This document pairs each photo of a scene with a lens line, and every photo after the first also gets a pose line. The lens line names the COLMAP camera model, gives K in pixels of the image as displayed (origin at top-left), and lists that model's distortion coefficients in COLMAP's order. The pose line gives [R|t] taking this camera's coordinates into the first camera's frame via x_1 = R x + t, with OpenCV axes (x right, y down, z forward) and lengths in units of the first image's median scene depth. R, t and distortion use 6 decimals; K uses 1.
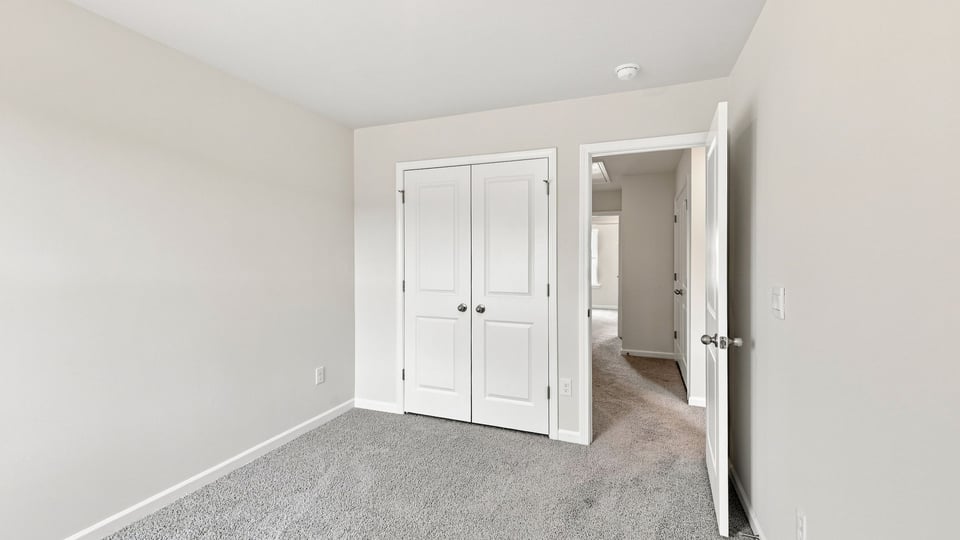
lens RADIAL K [[409.1, 0, 475.9], [0, 409.1, 262.8], [0, 0, 1]] dist [-0.000675, -0.000118]
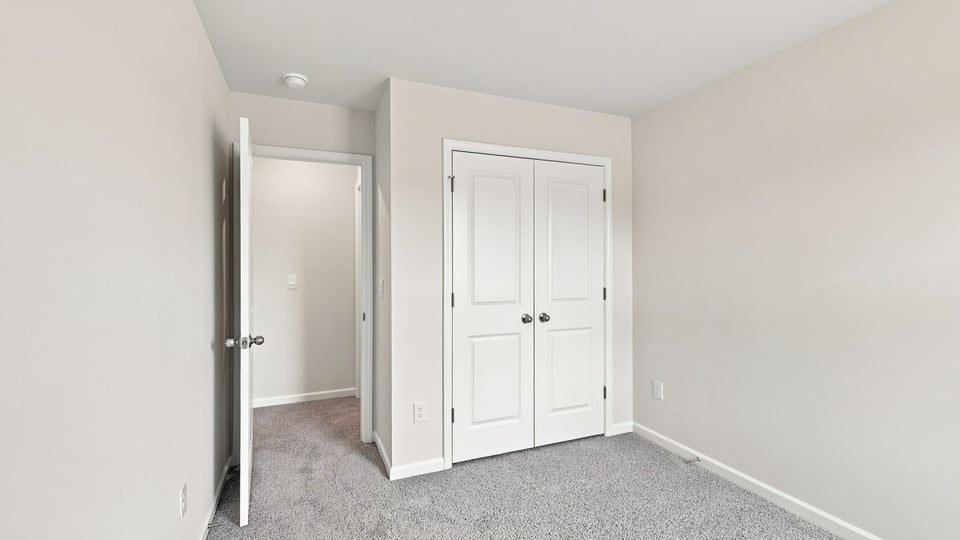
lens RADIAL K [[409.1, 0, 475.9], [0, 409.1, 262.8], [0, 0, 1]] dist [-0.000675, -0.000118]
pose [[0.725980, 0.001272, 0.687714, -0.718463], [0.019186, 0.999572, -0.022103, 0.006910], [-0.687448, 0.029241, 0.725645, 0.433769]]
